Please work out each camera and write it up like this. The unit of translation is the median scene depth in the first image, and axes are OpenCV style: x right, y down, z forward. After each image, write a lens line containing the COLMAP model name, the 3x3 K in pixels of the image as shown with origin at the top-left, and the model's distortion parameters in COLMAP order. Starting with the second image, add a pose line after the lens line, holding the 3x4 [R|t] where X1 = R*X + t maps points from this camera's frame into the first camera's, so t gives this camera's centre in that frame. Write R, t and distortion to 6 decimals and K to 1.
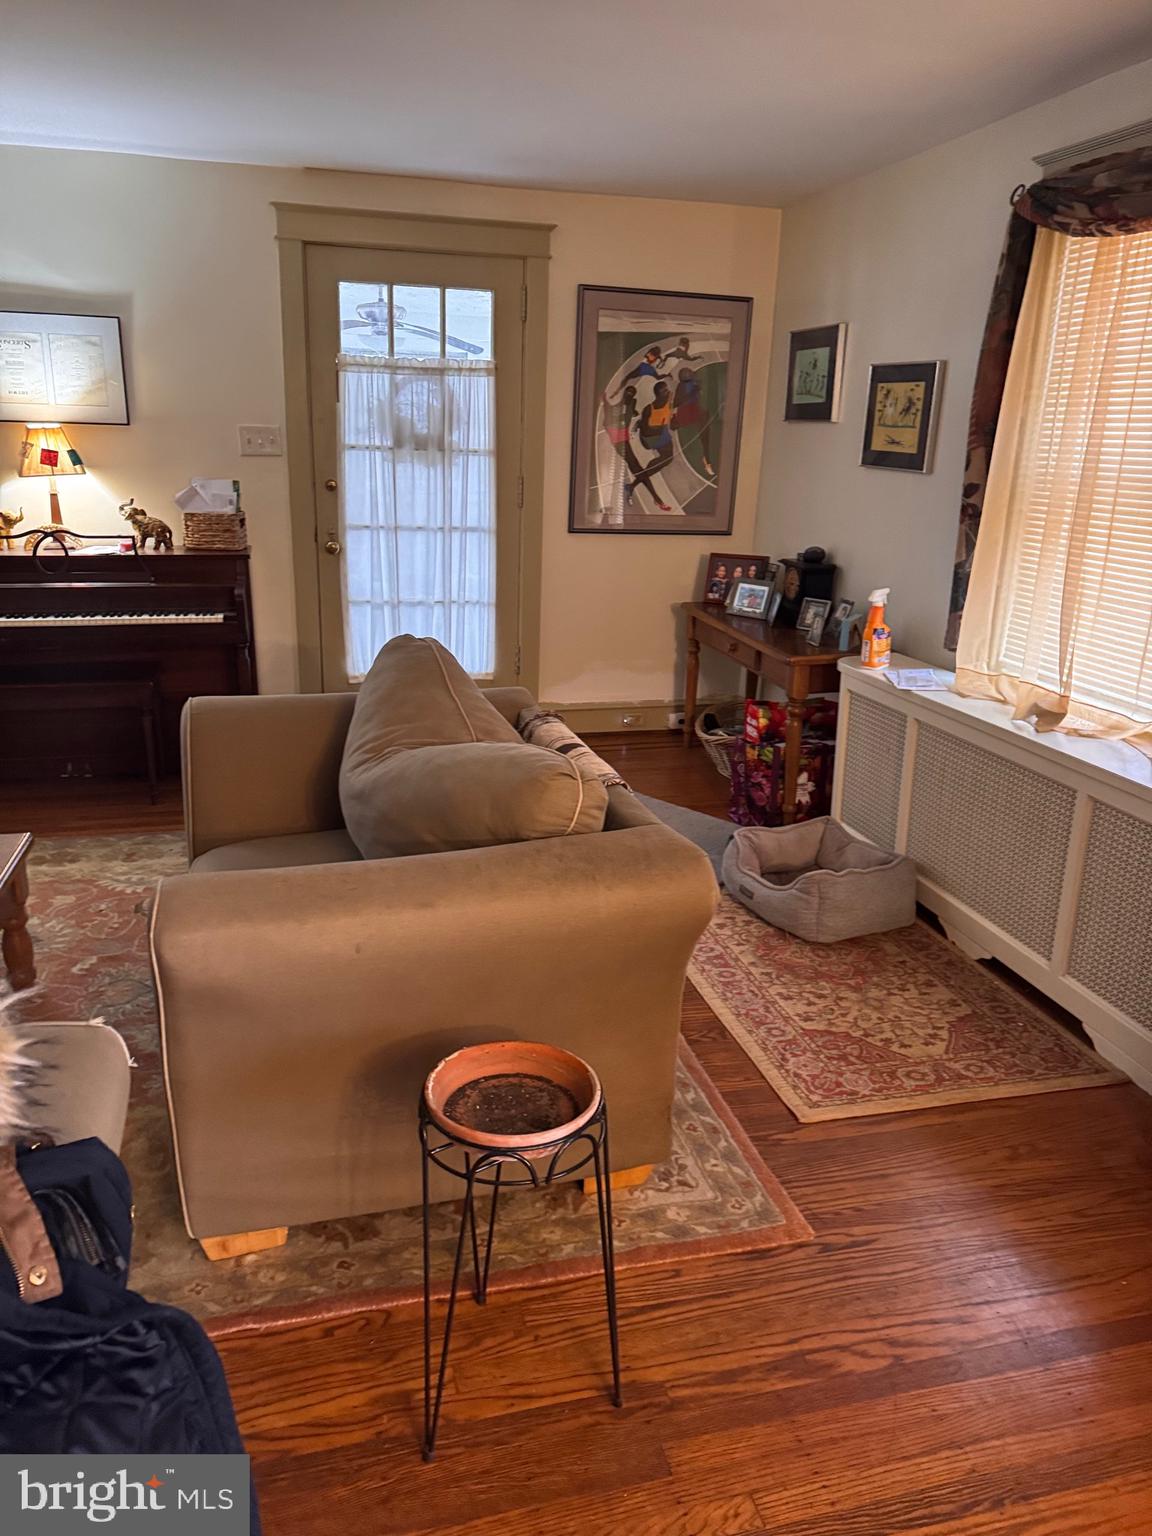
lens RADIAL K [[1051.5, 0, 568.0], [0, 1051.5, 768.1], [0, 0, 1]] dist [0.136560, -0.255475]
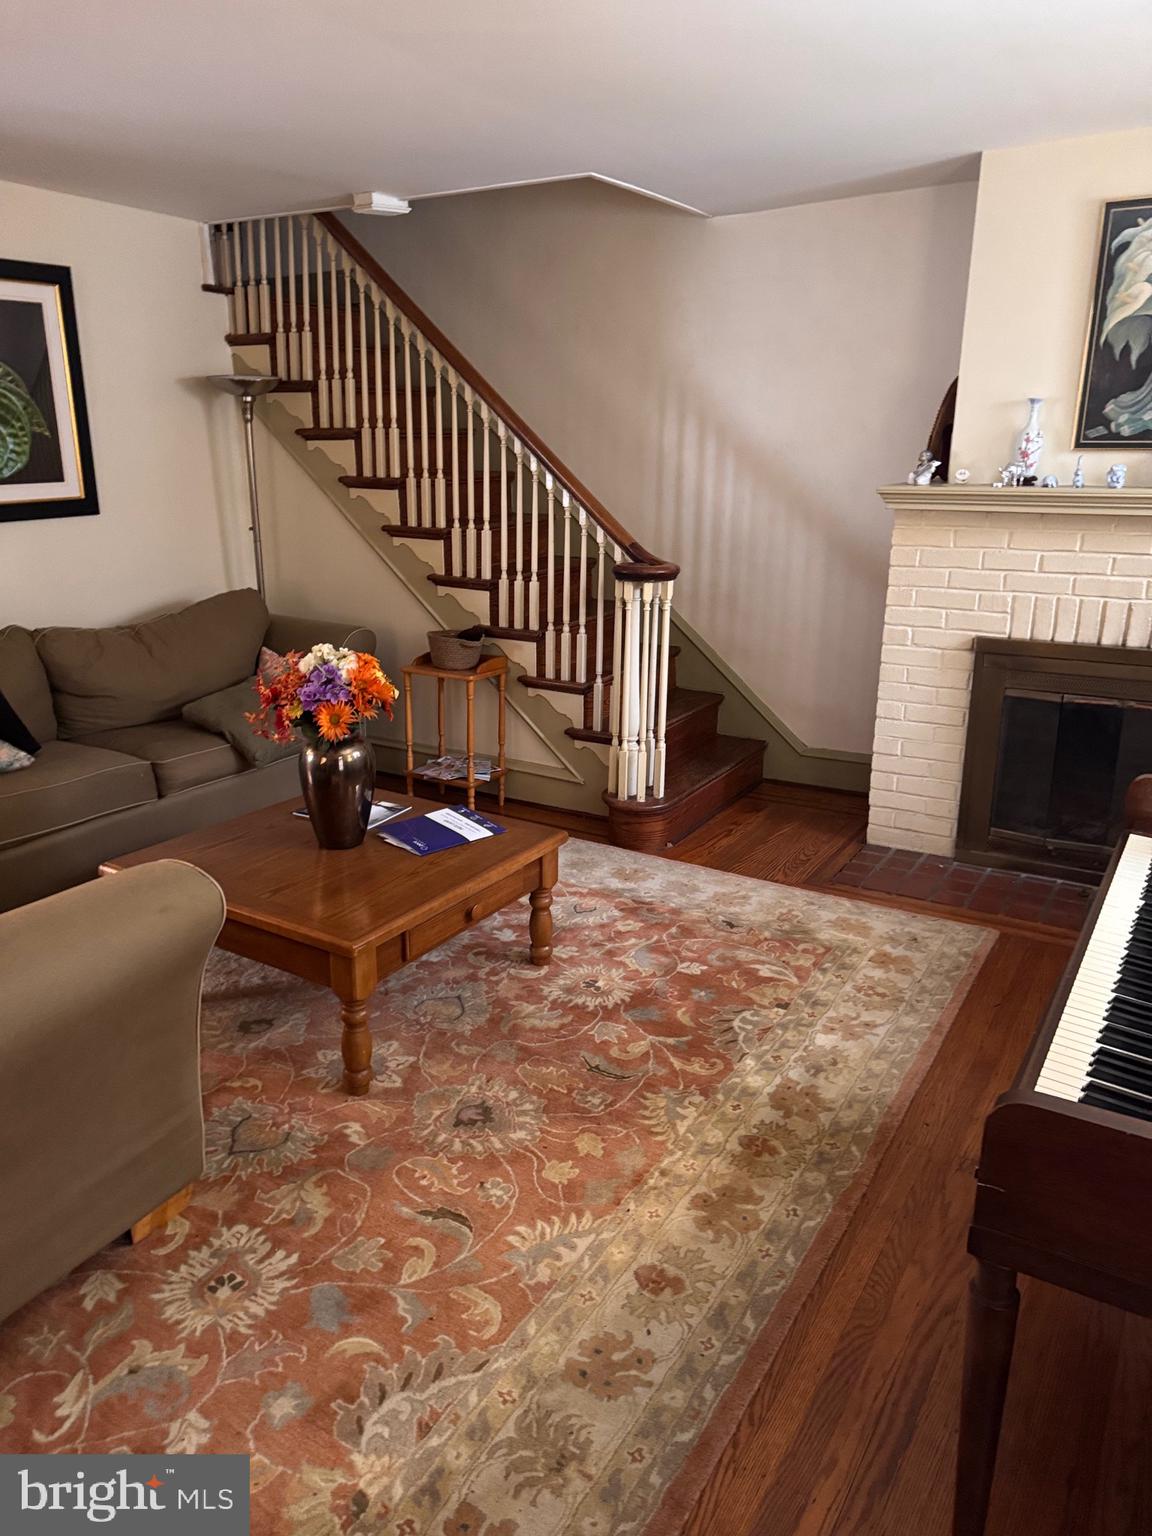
lens RADIAL K [[1075.1, 0, 567.6], [0, 1075.1, 763.1], [0, 0, 1]] dist [0.051261, -0.103490]
pose [[-0.740033, 0.162805, -0.652569, -0.070577], [-0.214644, 0.862354, 0.458555, -0.440943], [0.637401, 0.479416, -0.603225, 1.359206]]
